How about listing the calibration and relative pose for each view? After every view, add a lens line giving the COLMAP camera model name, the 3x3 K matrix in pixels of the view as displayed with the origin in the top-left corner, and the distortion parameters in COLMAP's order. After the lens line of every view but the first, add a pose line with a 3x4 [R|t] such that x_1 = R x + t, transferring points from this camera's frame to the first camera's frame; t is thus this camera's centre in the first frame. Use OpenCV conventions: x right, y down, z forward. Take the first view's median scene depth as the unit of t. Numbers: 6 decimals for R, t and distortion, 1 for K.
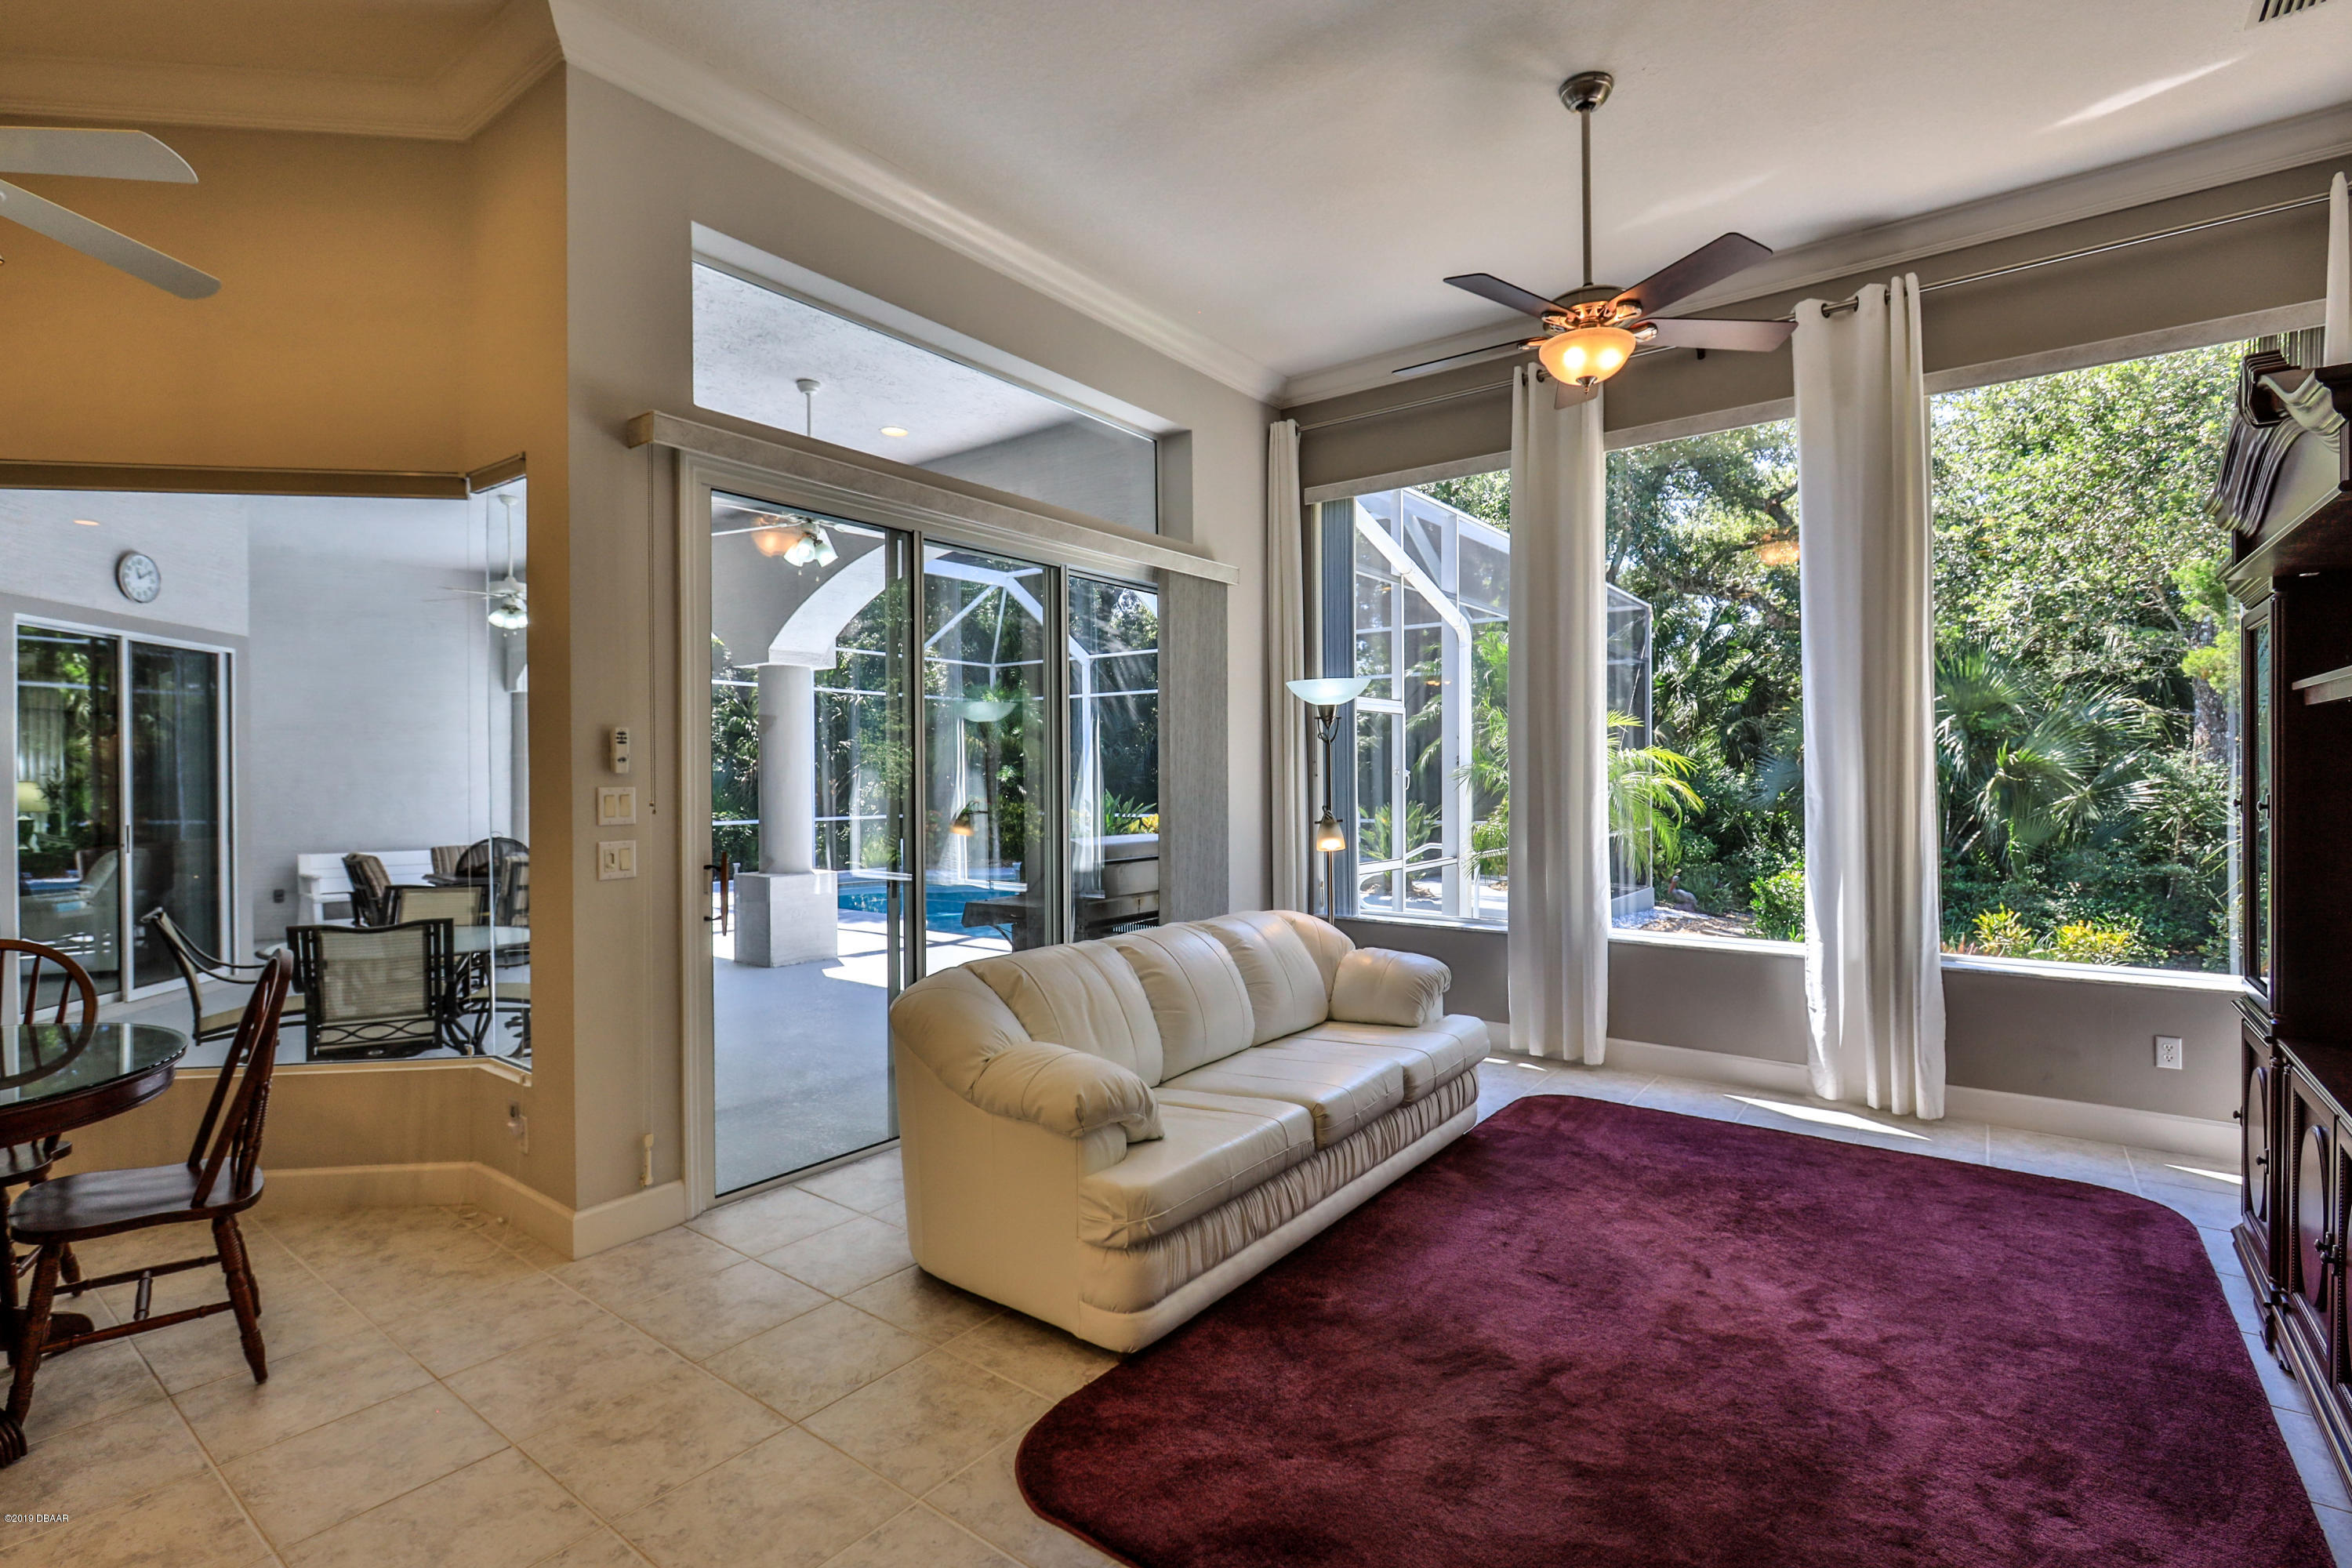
lens RADIAL K [[1099.4, 0, 1150.2], [0, 1099.4, 778.4], [0, 0, 1]] dist [-0.005541, 0.001056]
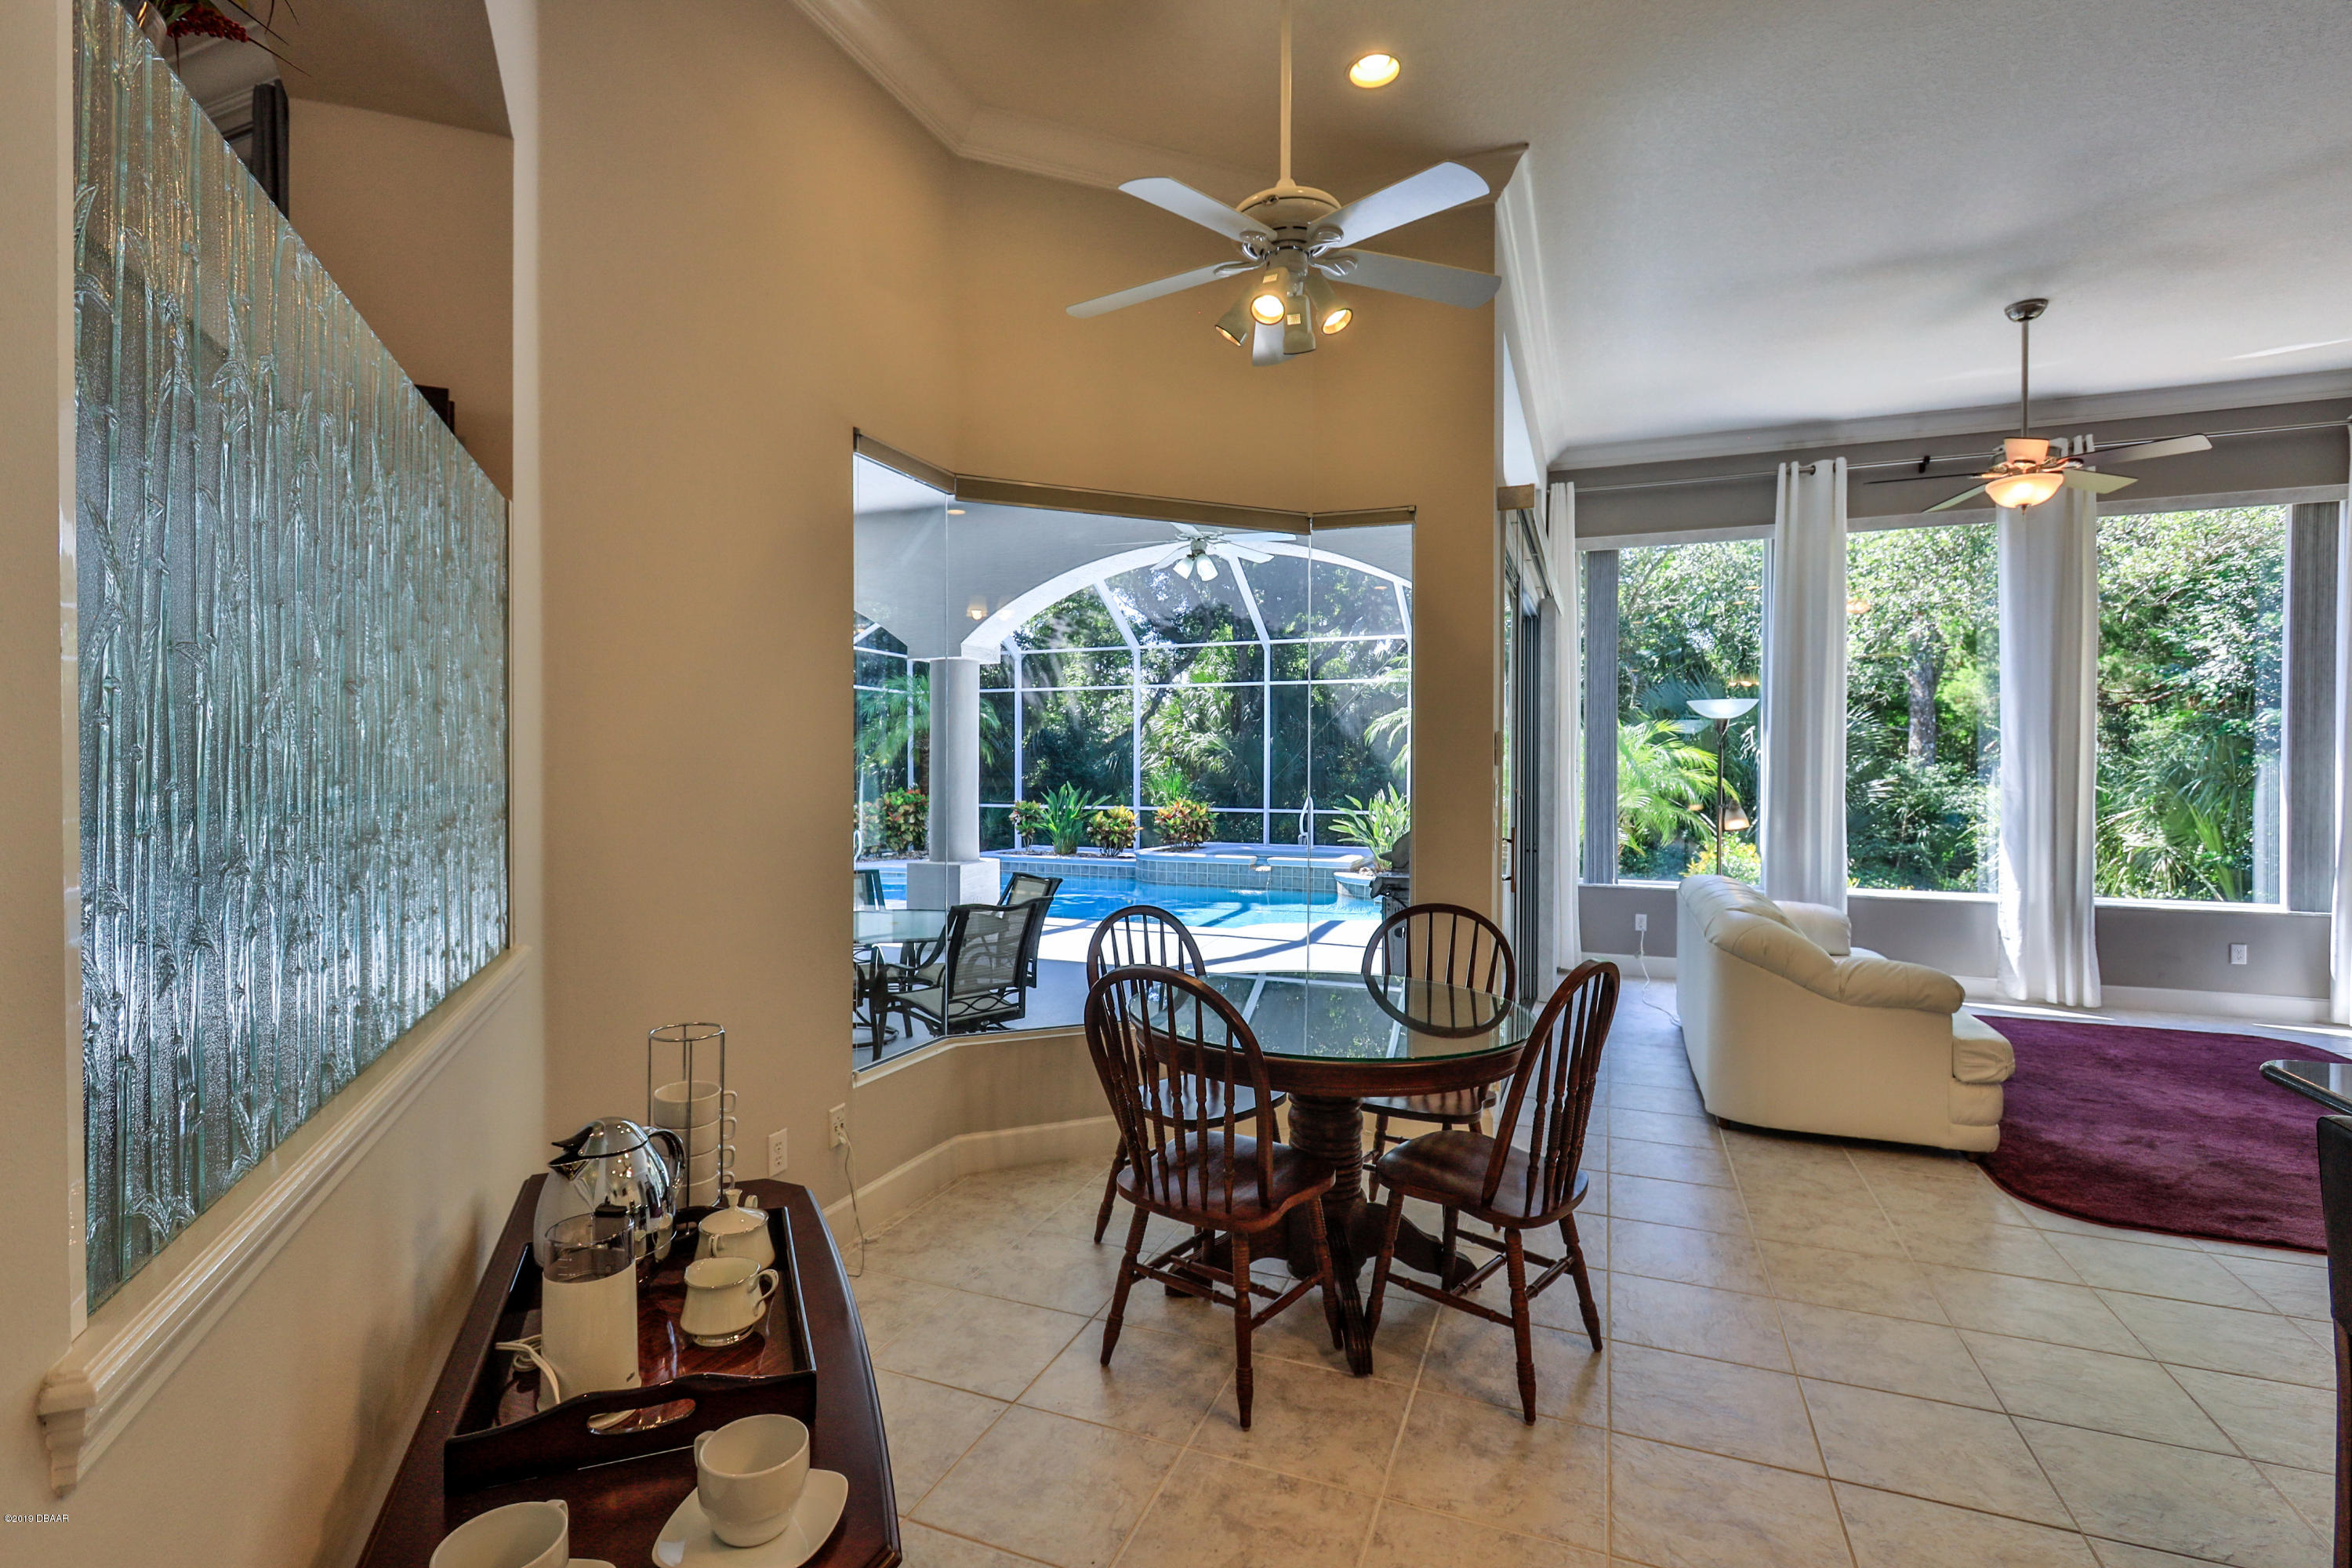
lens RADIAL K [[1105.4, 0, 1161.7], [0, 1105.4, 781.8], [0, 0, 1]] dist [0.001464, 0.001329]
pose [[0.962348, 0.005840, 0.271759, -0.868985], [-0.008216, 0.999937, 0.007607, 0.003797], [-0.271698, -0.009553, 0.962335, -0.092243]]
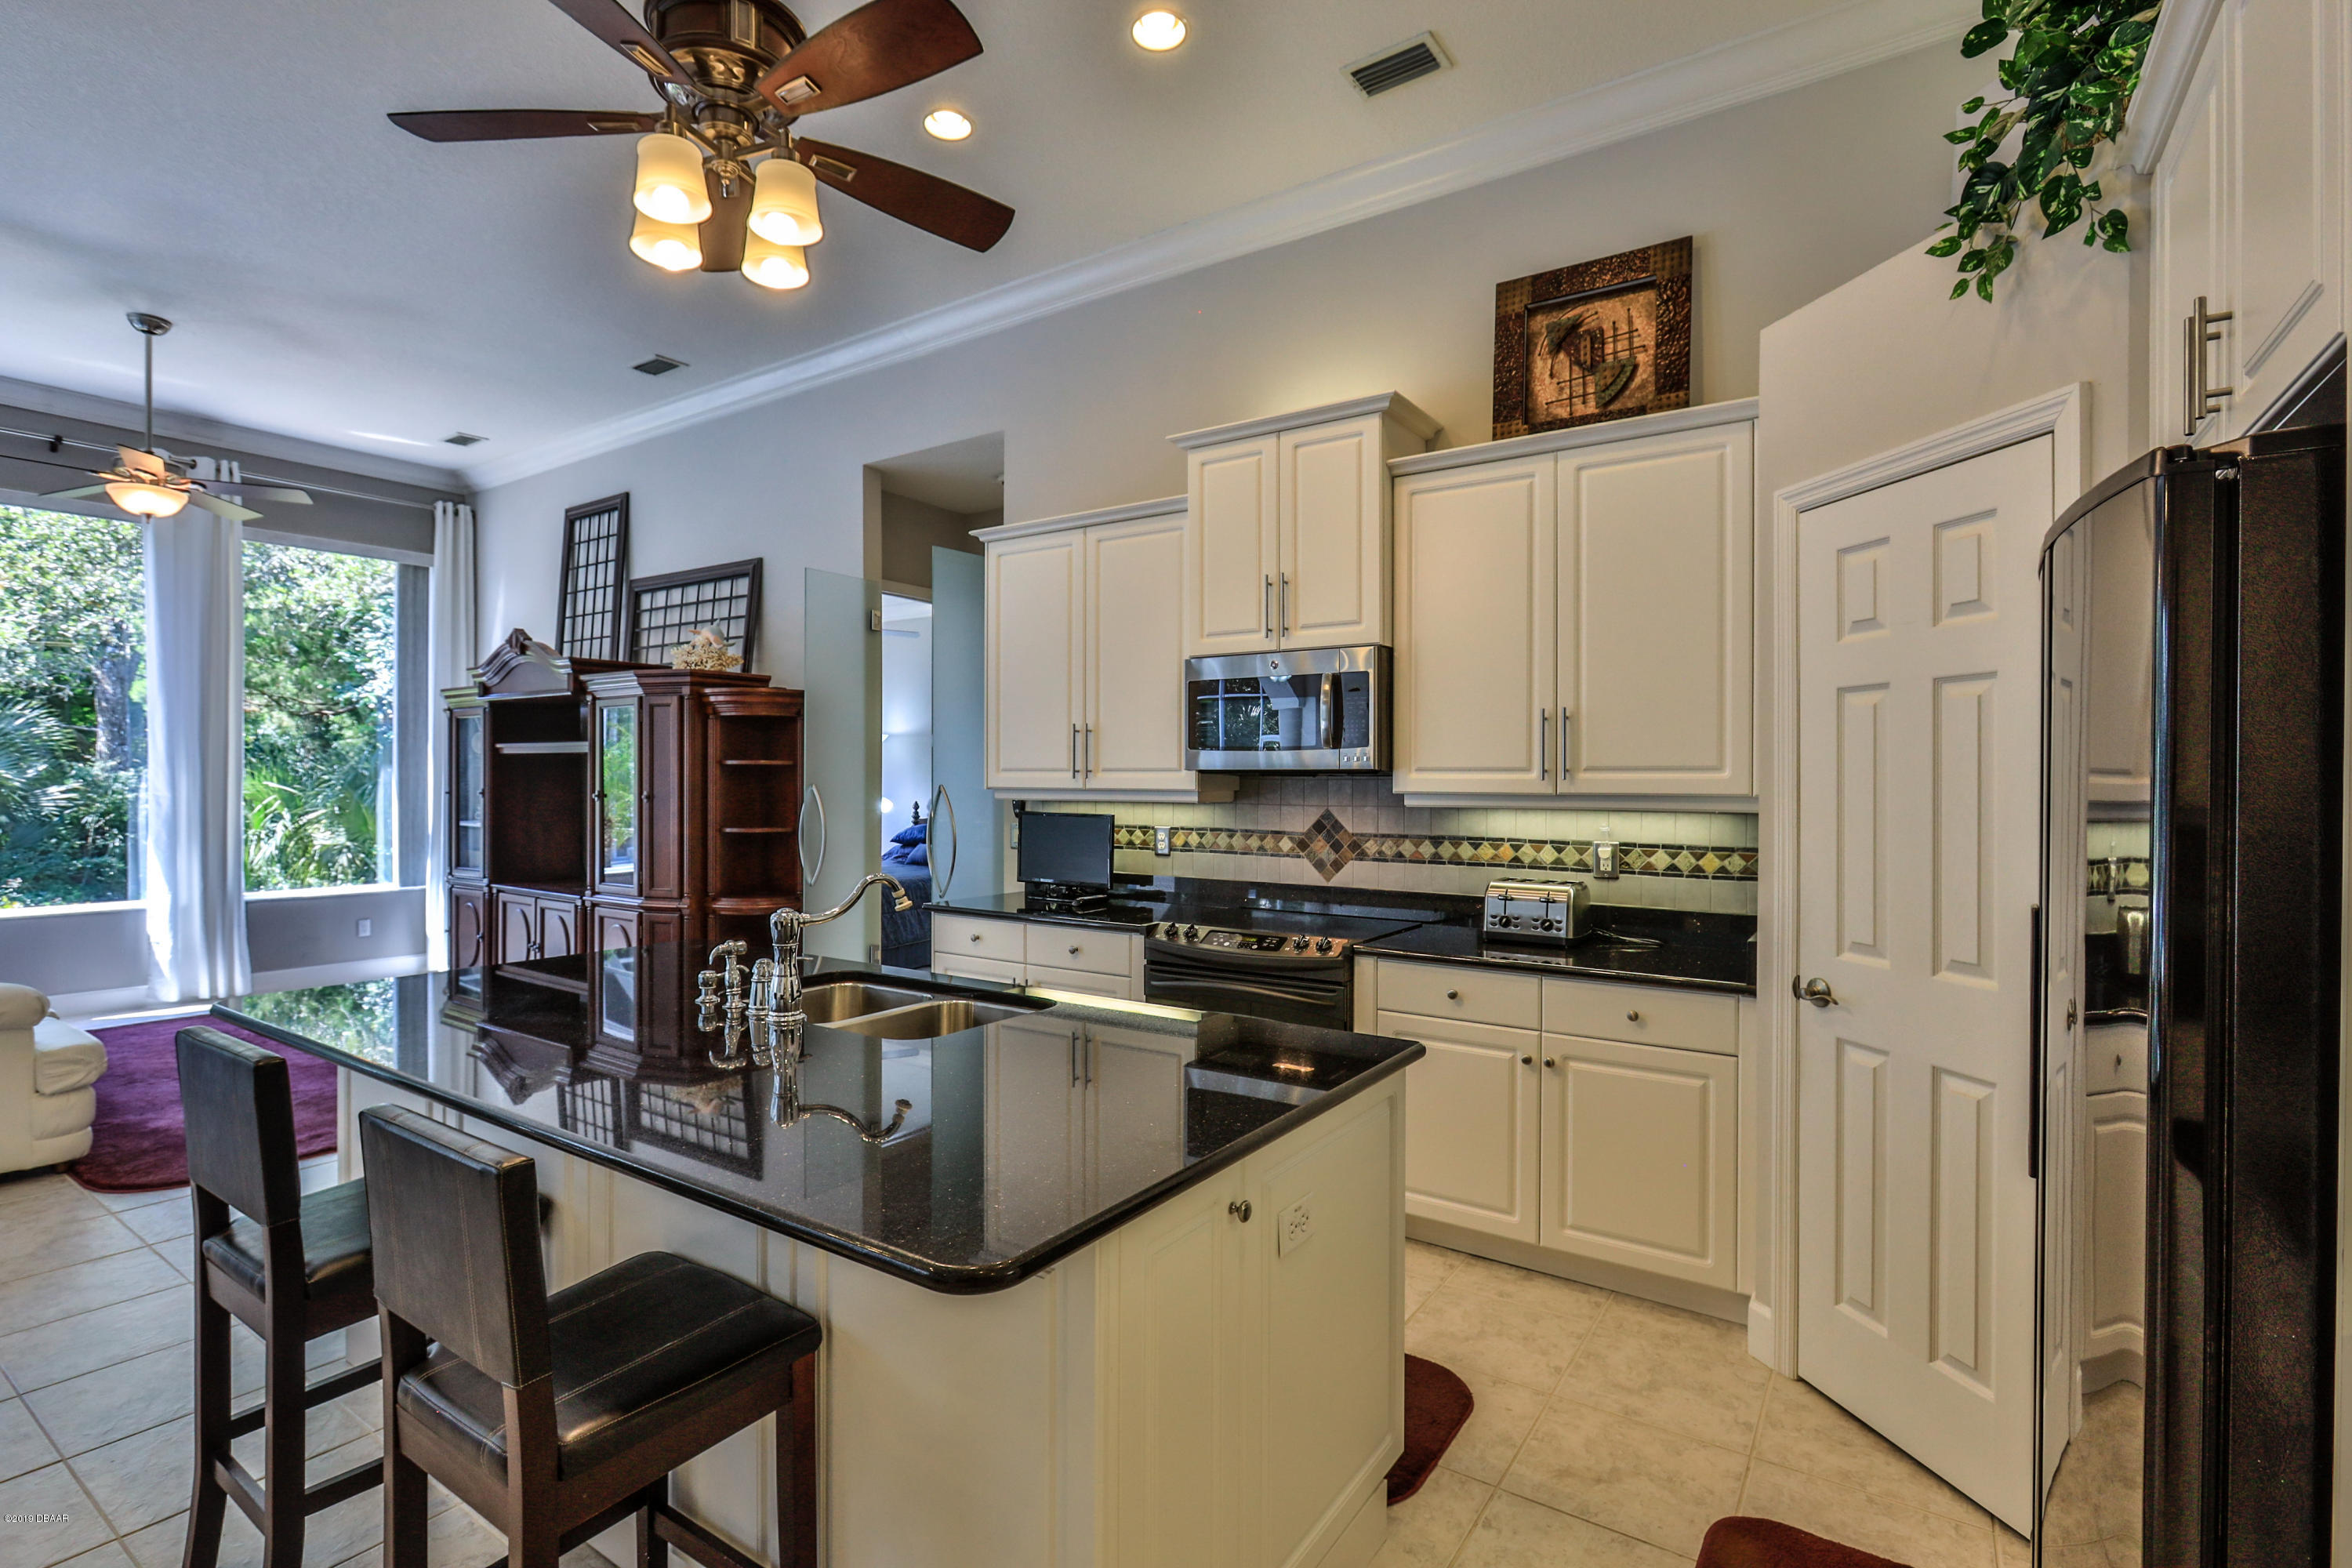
lens RADIAL K [[1099.4, 0, 1150.2], [0, 1099.4, 778.4], [0, 0, 1]] dist [-0.005541, 0.001056]
pose [[-0.048797, 0.006504, 0.998788, -0.903735], [0.000209, 0.999979, -0.006501, 0.005024], [-0.998809, -0.000108, -0.048797, -0.229341]]
